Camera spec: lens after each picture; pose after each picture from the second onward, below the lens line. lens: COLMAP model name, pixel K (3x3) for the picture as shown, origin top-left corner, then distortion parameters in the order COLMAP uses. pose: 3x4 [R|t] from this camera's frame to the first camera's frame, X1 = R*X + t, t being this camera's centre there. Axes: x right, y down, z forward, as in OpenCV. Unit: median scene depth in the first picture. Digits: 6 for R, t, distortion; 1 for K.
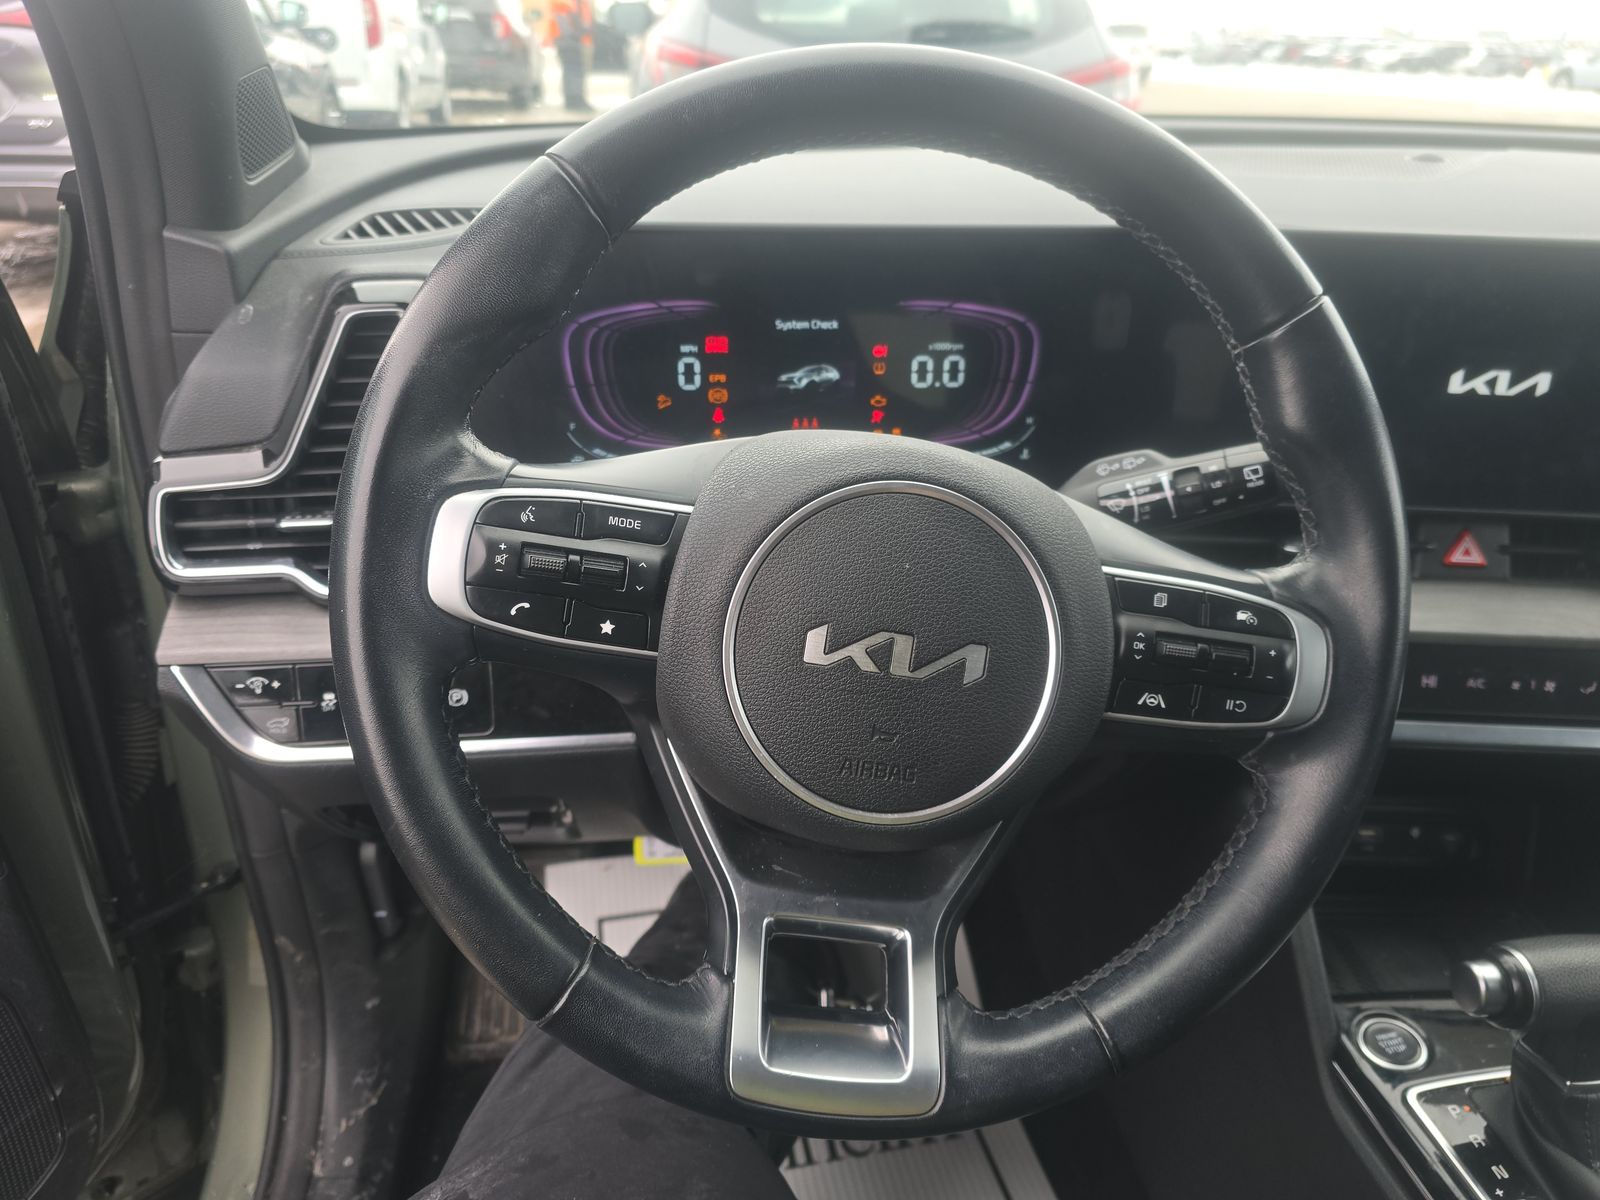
lens RADIAL K [[1076.2, 0, 810.1], [0, 1076.2, 596.1], [0, 0, 1]] dist [0.026312, -0.024253]
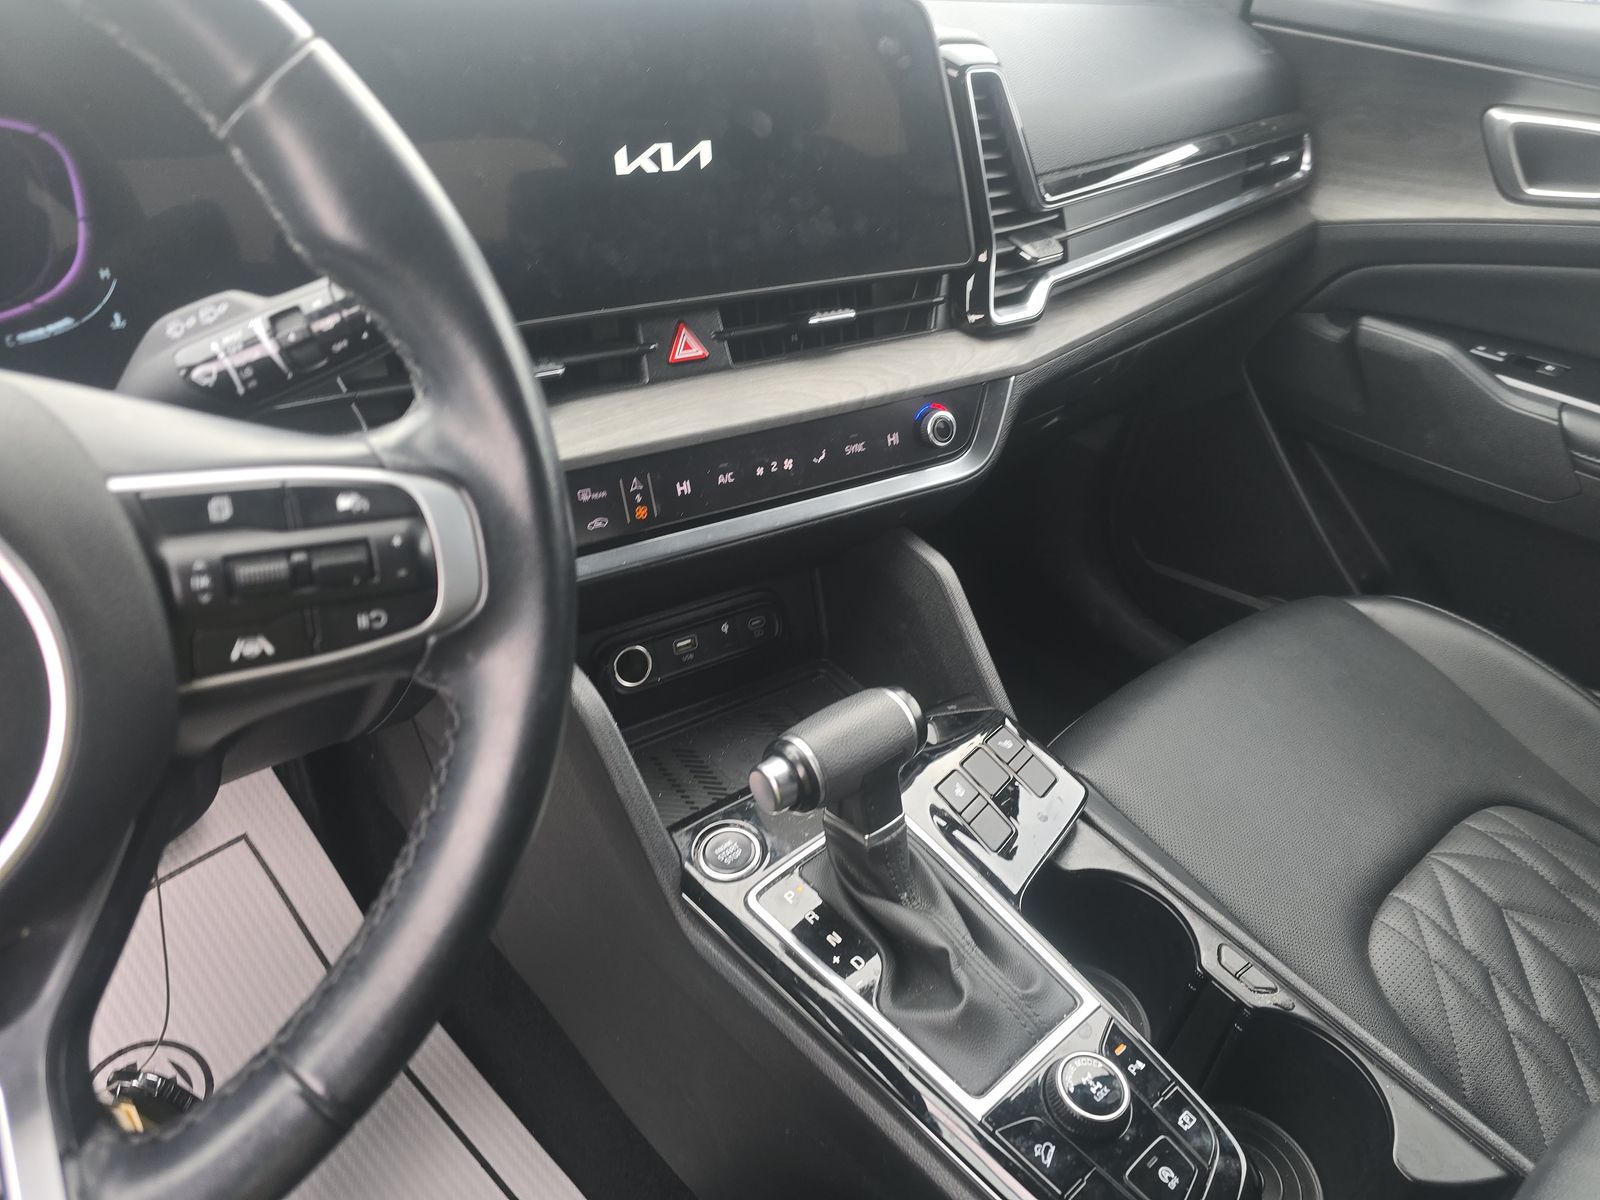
lens RADIAL K [[1076.2, 0, 794.6], [0, 1076.2, 596.9], [0, 0, 1]] dist [0.026312, -0.024253]
pose [[0.832348, -0.292344, 0.470884, 0.200951], [0.220260, 0.954085, 0.202997, -0.001838], [-0.508608, -0.065247, 0.858522, 0.138626]]
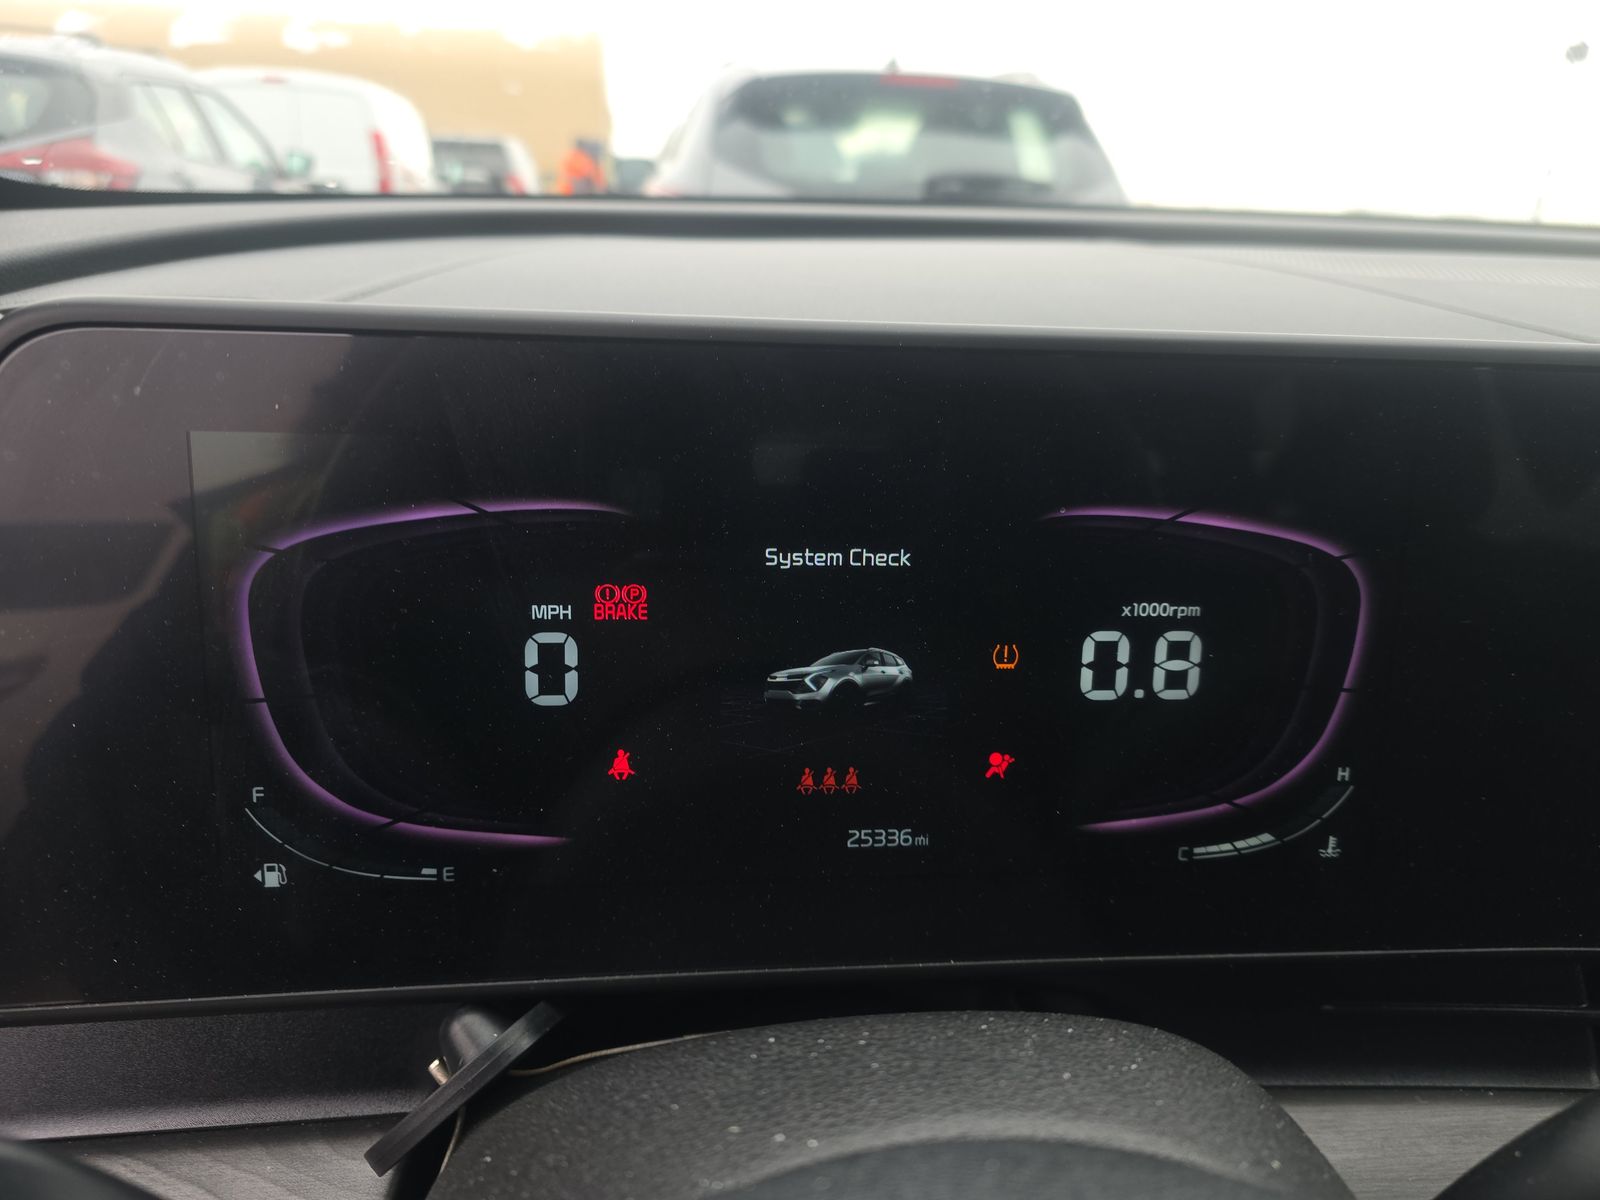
lens RADIAL K [[1076.2, 0, 798.0], [0, 1076.2, 593.5], [0, 0, 1]] dist [0.026312, -0.024253]
pose [[0.999633, 0.016565, -0.021439, -0.009641], [-0.019908, 0.985833, -0.166543, -0.172834], [0.018376, 0.166909, 0.985801, 0.606028]]
